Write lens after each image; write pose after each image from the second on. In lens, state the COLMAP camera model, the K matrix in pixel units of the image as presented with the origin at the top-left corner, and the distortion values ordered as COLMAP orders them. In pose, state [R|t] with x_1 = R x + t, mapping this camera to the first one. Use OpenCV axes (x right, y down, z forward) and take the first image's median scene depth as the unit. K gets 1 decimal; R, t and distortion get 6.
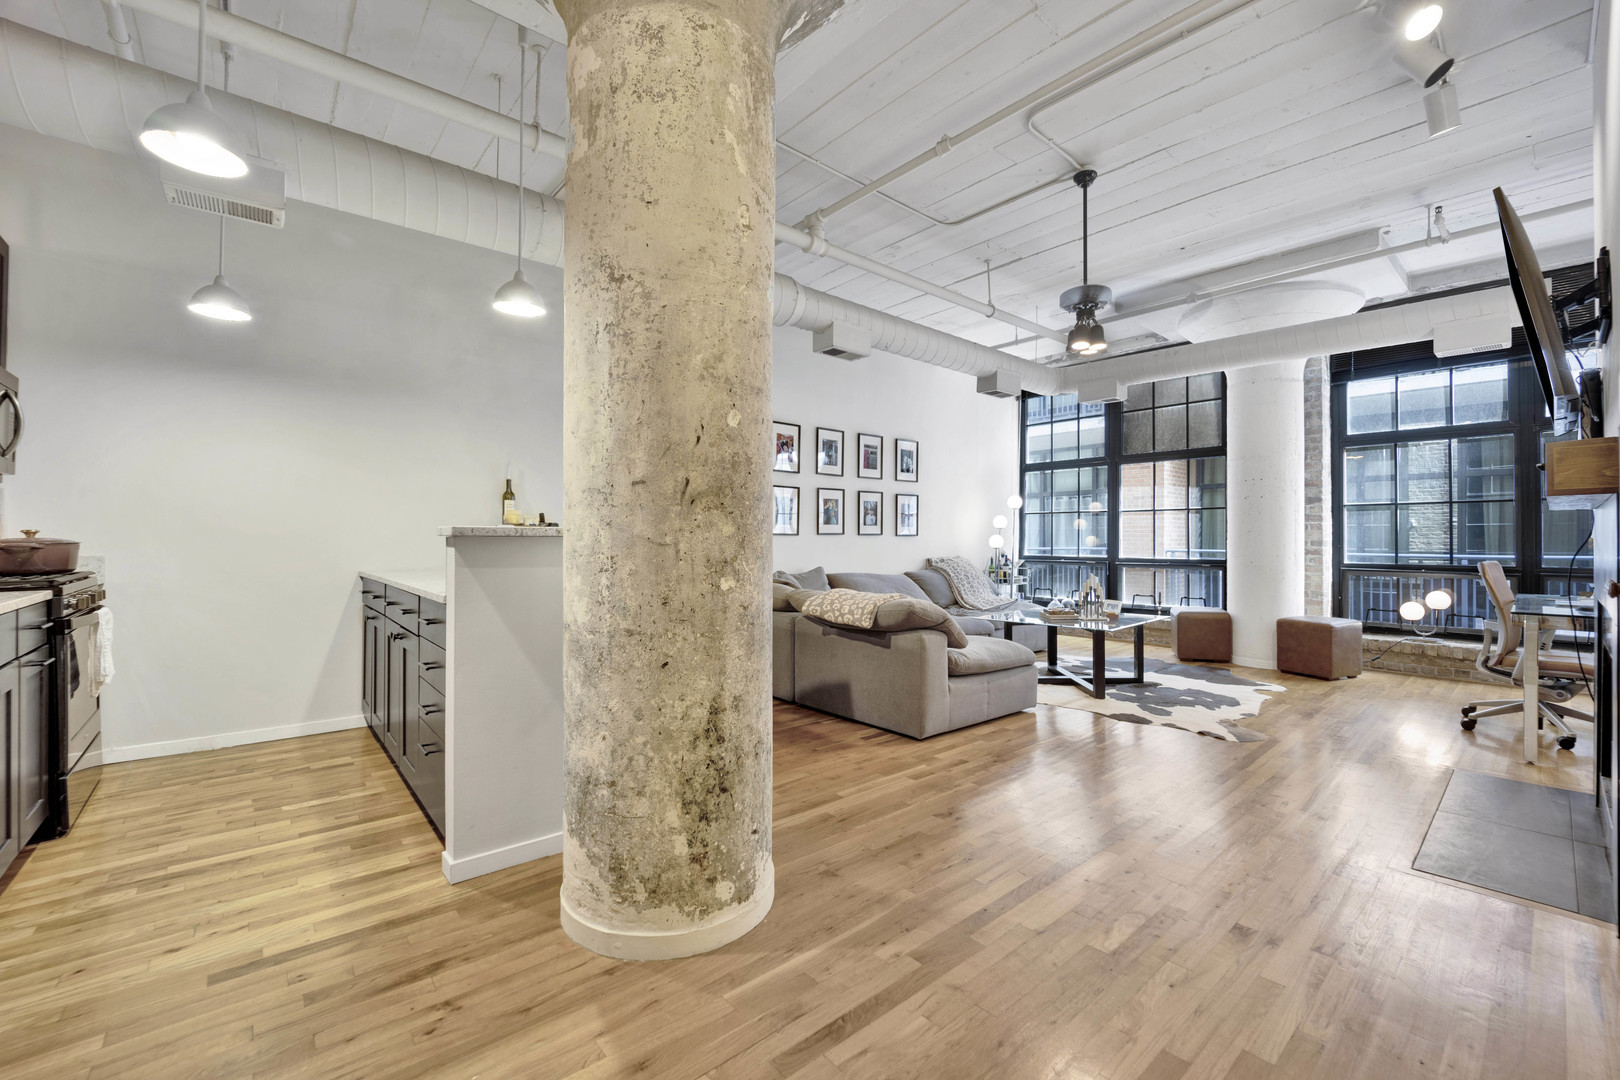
lens RADIAL K [[665.7, 0, 805.2], [0, 665.7, 533.7], [0, 0, 1]] dist [-0.016772, -0.000841]
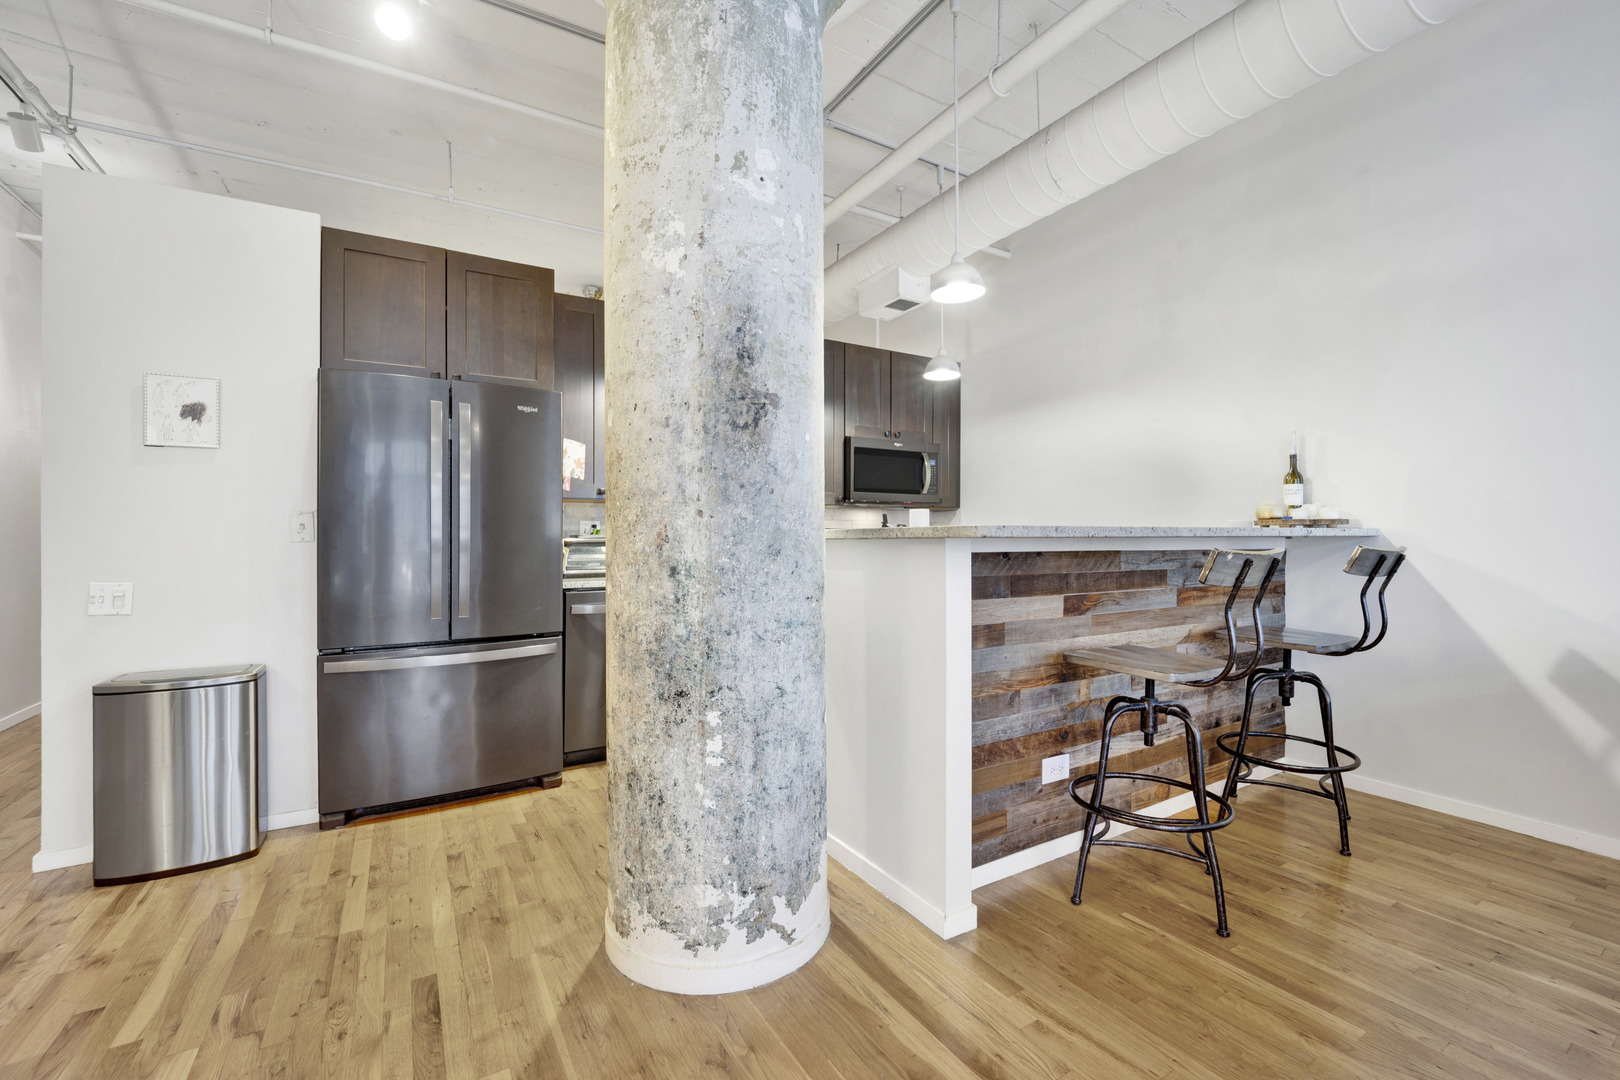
lens RADIAL K [[665.7, 0, 806.0], [0, 665.7, 537.0], [0, 0, 1]] dist [-0.016772, -0.000841]
pose [[-0.161807, -0.007945, -0.986790, 0.282325], [0.014341, 0.999843, -0.010402, 0.004777], [0.986718, -0.015835, -0.161668, 0.509400]]
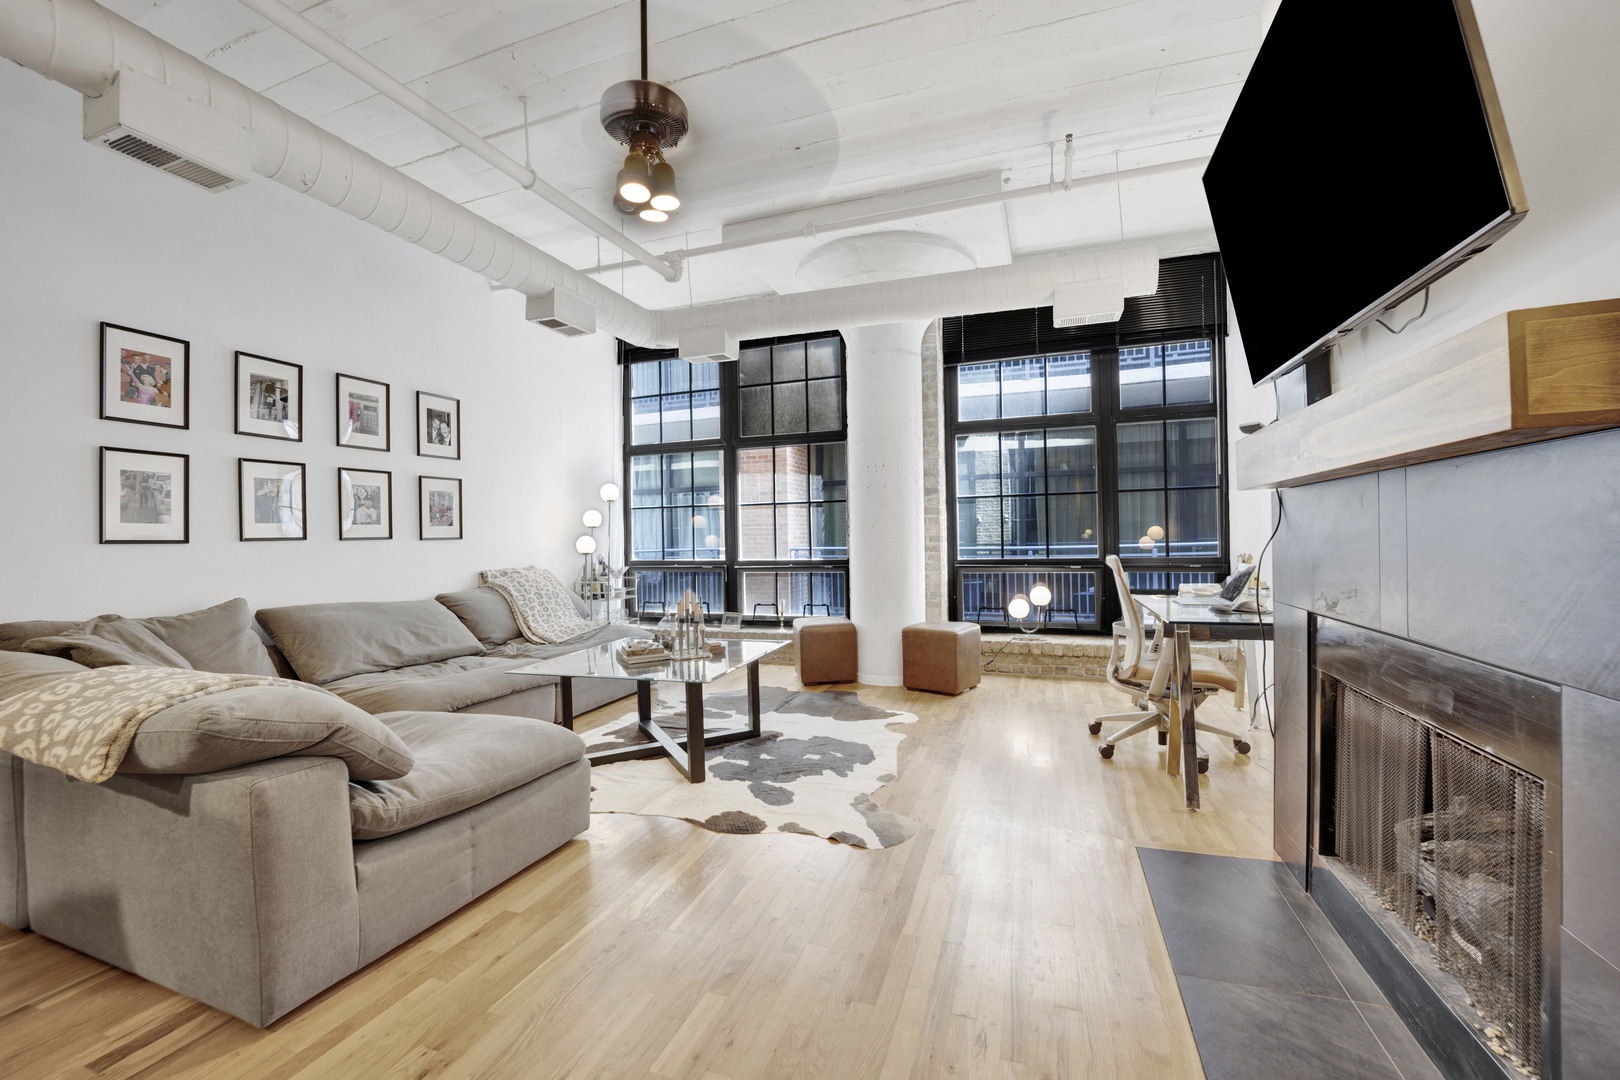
lens RADIAL K [[665.7, 0, 805.1], [0, 665.7, 534.9], [0, 0, 1]] dist [-0.016772, -0.000841]
pose [[0.869360, -0.016948, 0.493889, 0.192918], [0.016654, 0.999849, 0.004996, 0.001524], [-0.493899, 0.003882, 0.869511, 0.332477]]
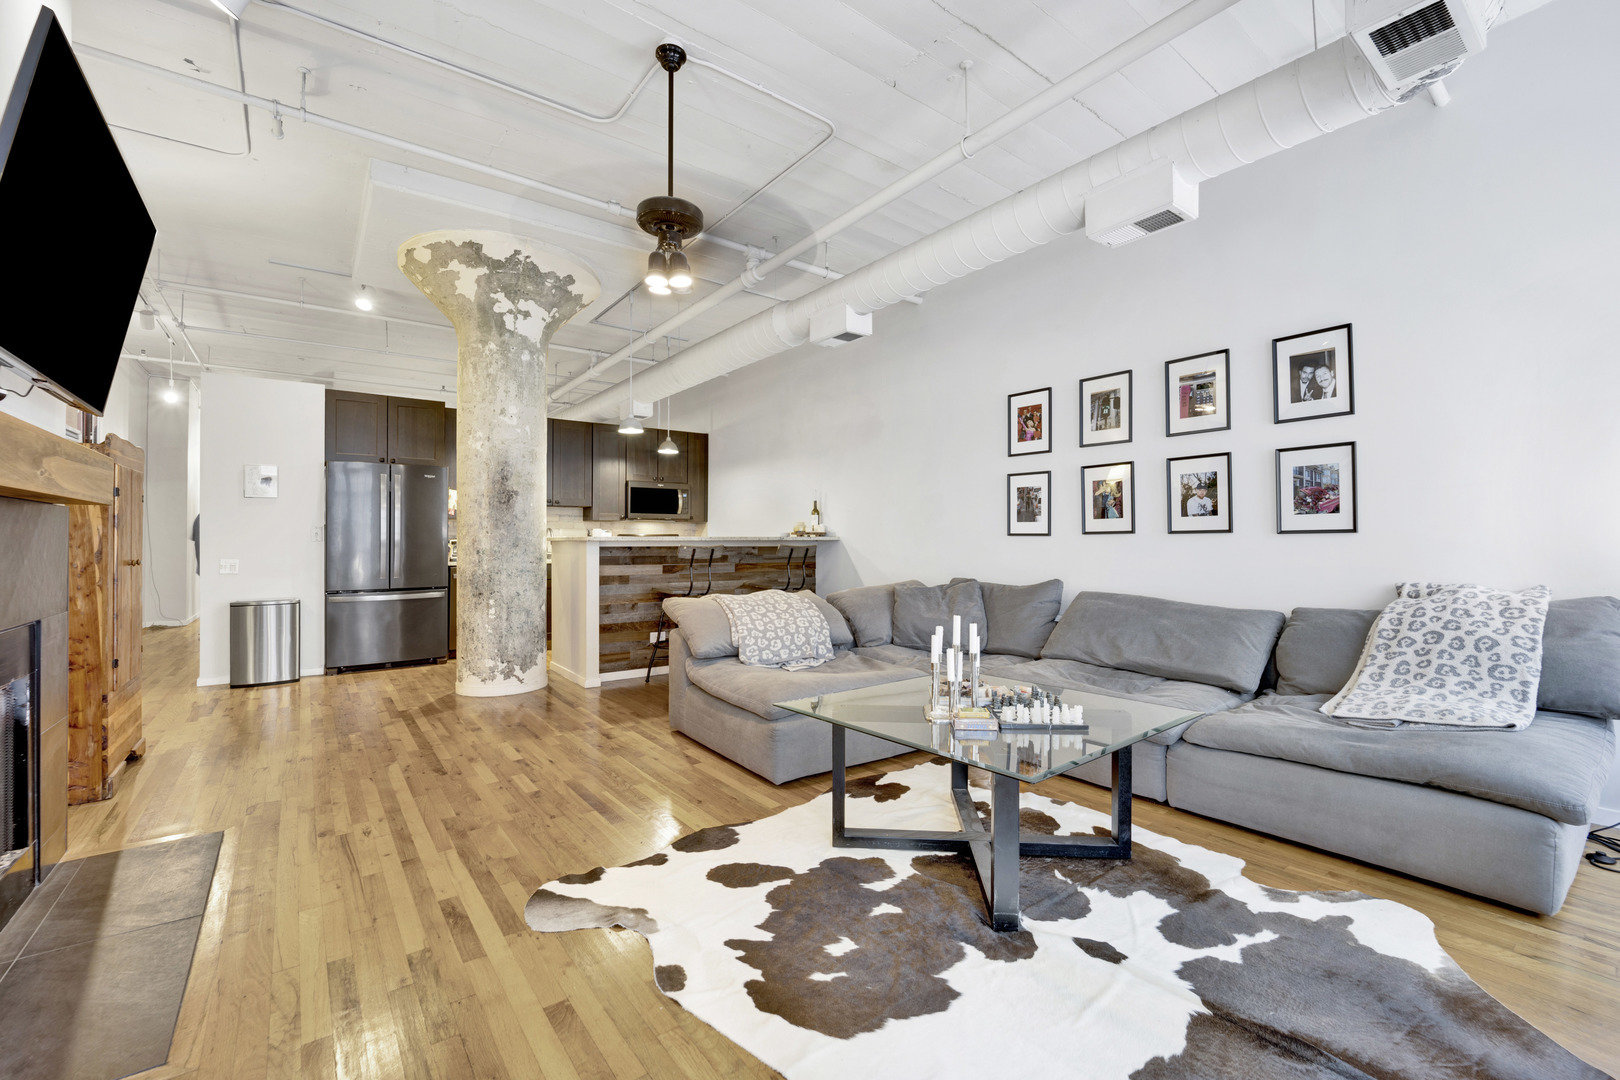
lens RADIAL K [[665.7, 0, 808.4], [0, 665.7, 536.7], [0, 0, 1]] dist [-0.016772, -0.000841]
pose [[-0.055131, -0.008675, -0.998441, 0.870975], [0.010318, 0.999904, -0.009257, 0.008824], [0.998426, -0.010812, -0.055036, 0.902256]]
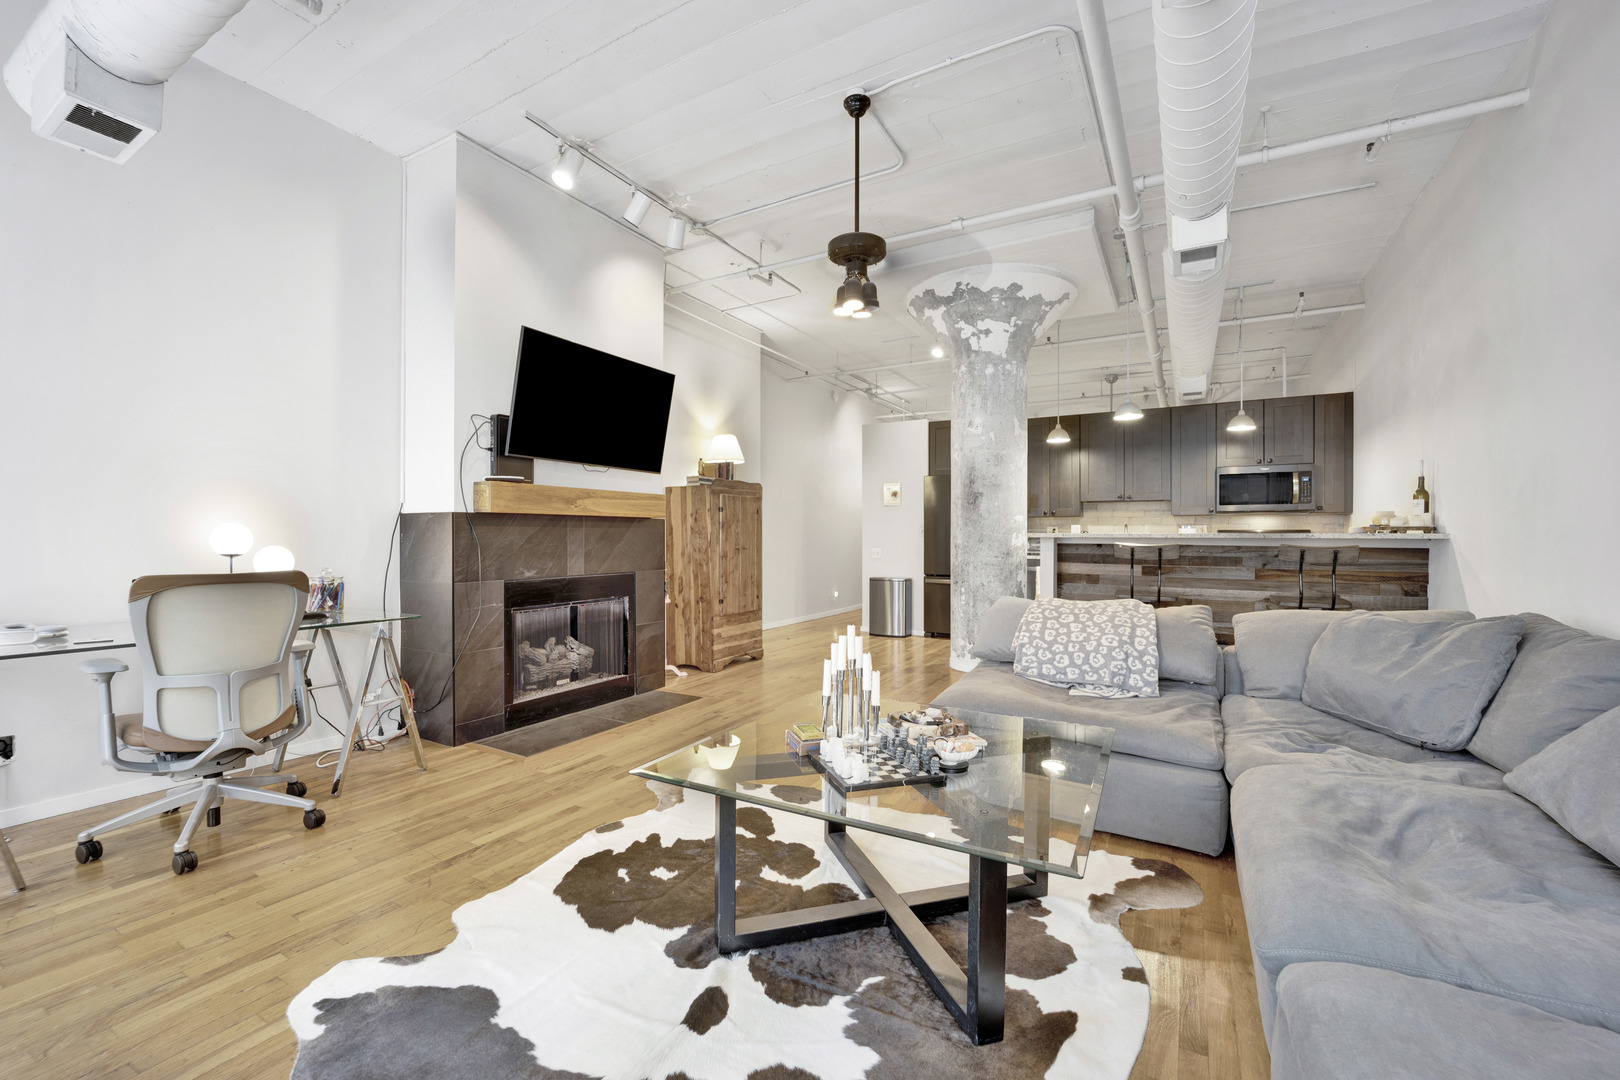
lens RADIAL K [[665.7, 0, 806.9], [0, 665.7, 535.2], [0, 0, 1]] dist [-0.016772, -0.000841]
pose [[-0.940606, -0.006727, -0.339433, 0.577064], [-0.003756, 0.999949, -0.009410, 0.009769], [0.339479, -0.007576, -0.940583, 1.330759]]
